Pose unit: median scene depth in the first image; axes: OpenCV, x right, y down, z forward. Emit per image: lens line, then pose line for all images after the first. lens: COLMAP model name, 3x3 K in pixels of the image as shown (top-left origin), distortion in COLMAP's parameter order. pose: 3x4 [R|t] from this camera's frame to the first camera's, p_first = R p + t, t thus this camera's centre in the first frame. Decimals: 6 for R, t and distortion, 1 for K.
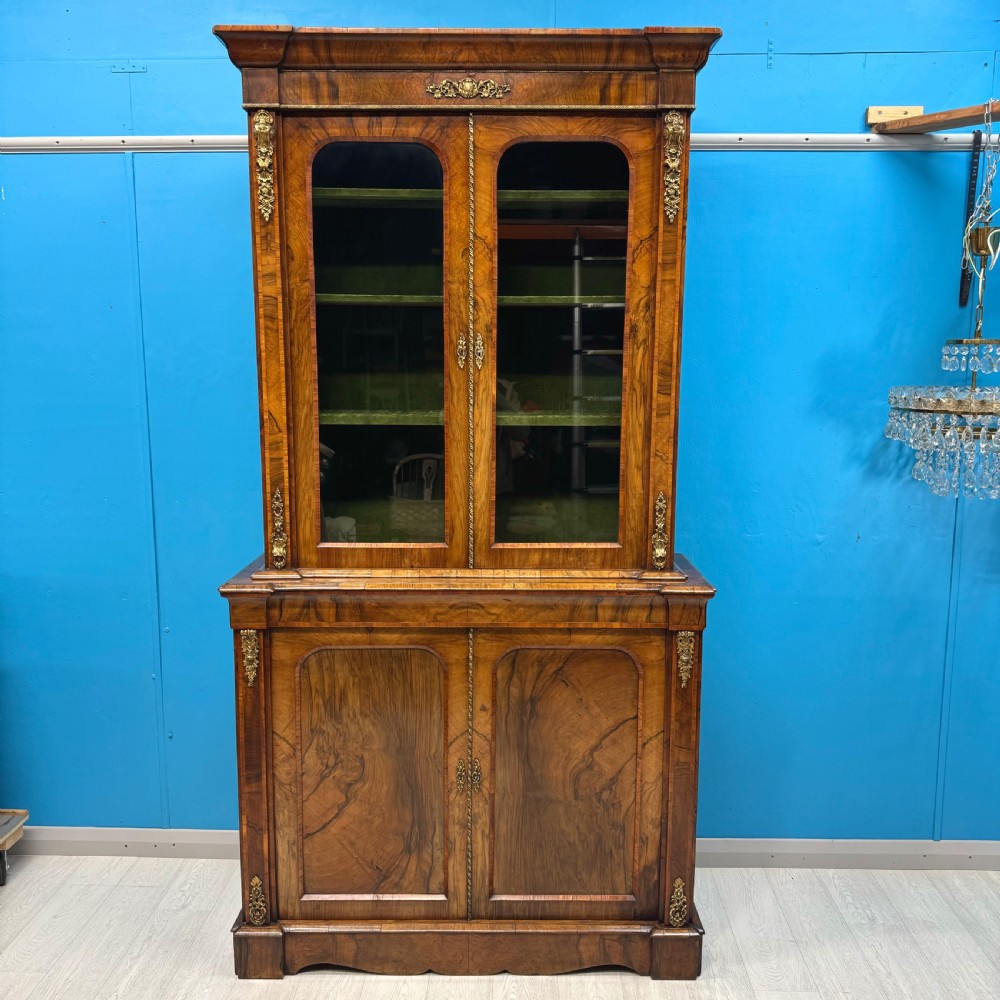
lens RADIAL K [[934.0, 0, 500.0], [0, 934.0, 500.0], [0, 0, 1]] dist [0.150289, -0.306899]
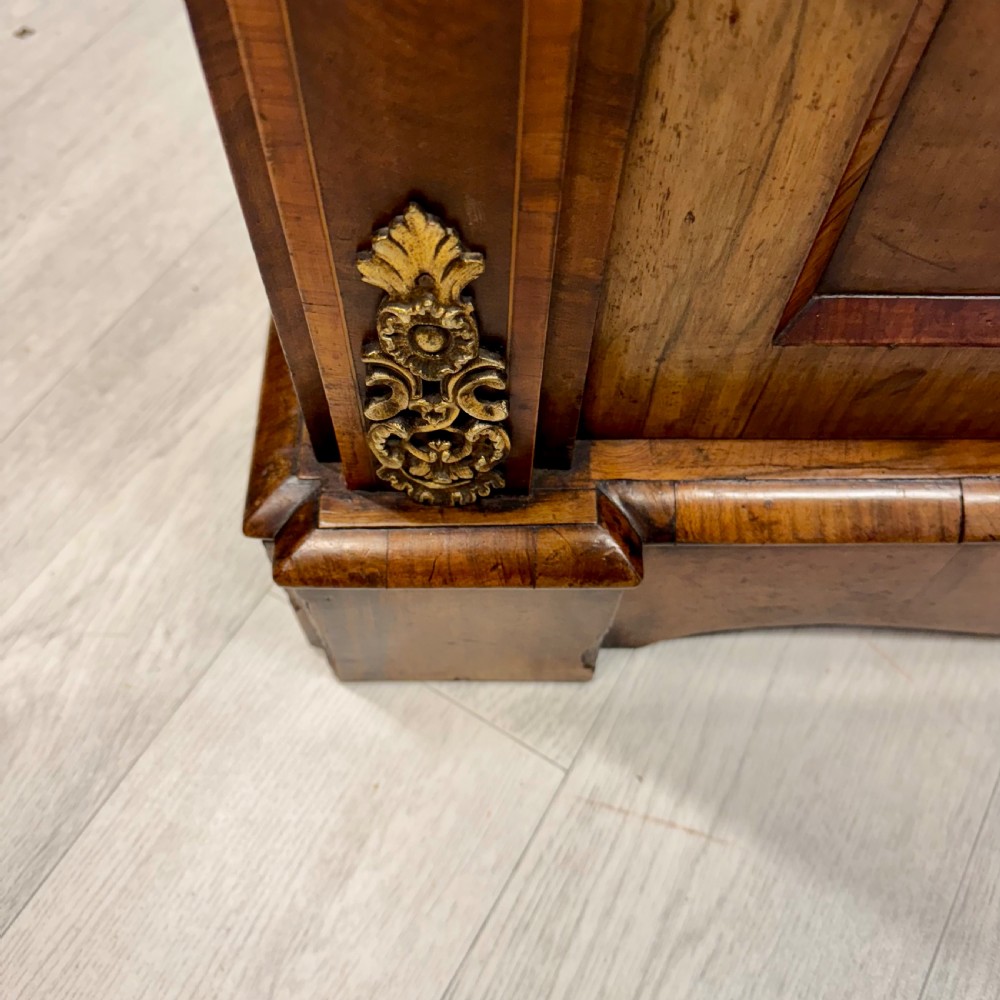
lens RADIAL K [[957.8, 0, 502.8], [0, 957.8, 498.5], [0, 0, 1]] dist [0.118294, -0.200835]
pose [[0.999771, 0.001261, 0.021377, -0.254309], [-0.018263, 0.571436, 0.820444, 0.345842], [-0.011181, -0.820646, 0.571328, 0.944904]]
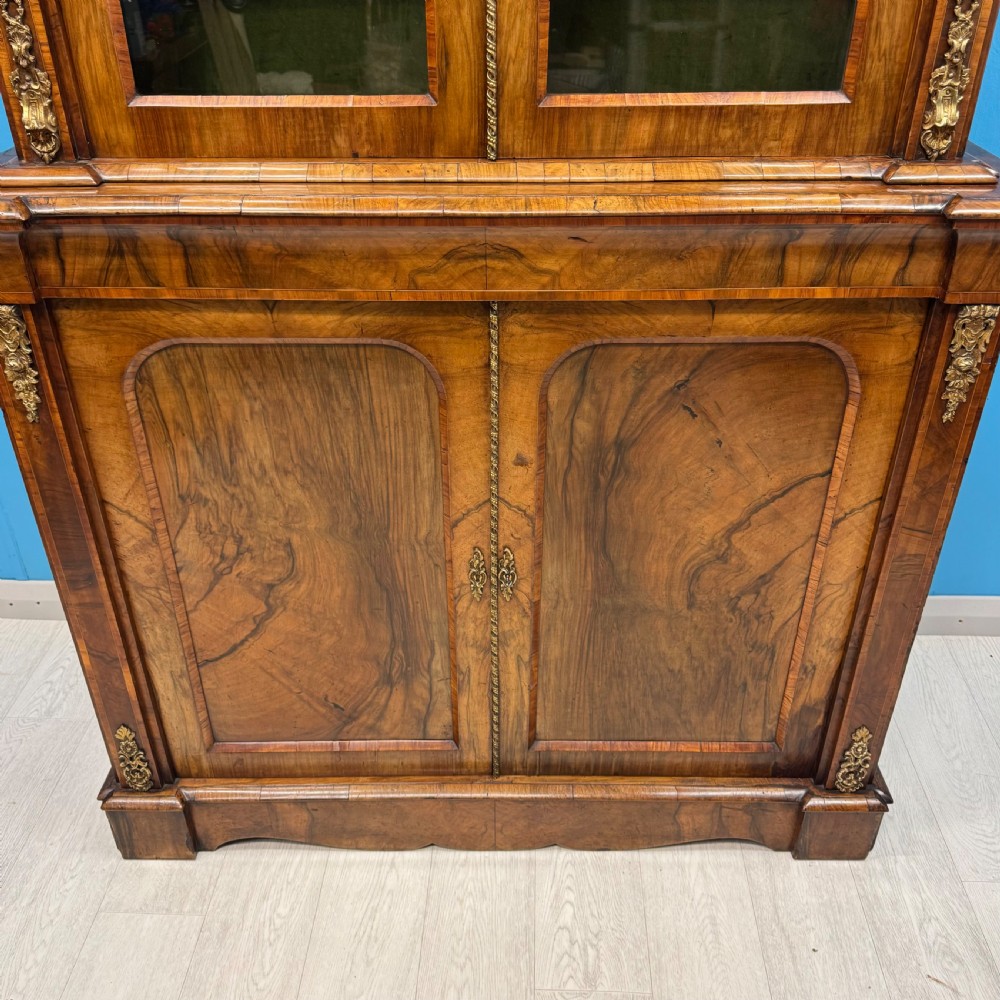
lens RADIAL K [[957.8, 0, 502.8], [0, 957.8, 498.5], [0, 0, 1]] dist [0.118294, -0.200835]
pose [[0.999944, -0.002509, -0.010280, -0.021767], [0.006480, 0.913237, 0.407377, 0.034056], [0.008366, -0.407421, 0.913202, 0.531041]]
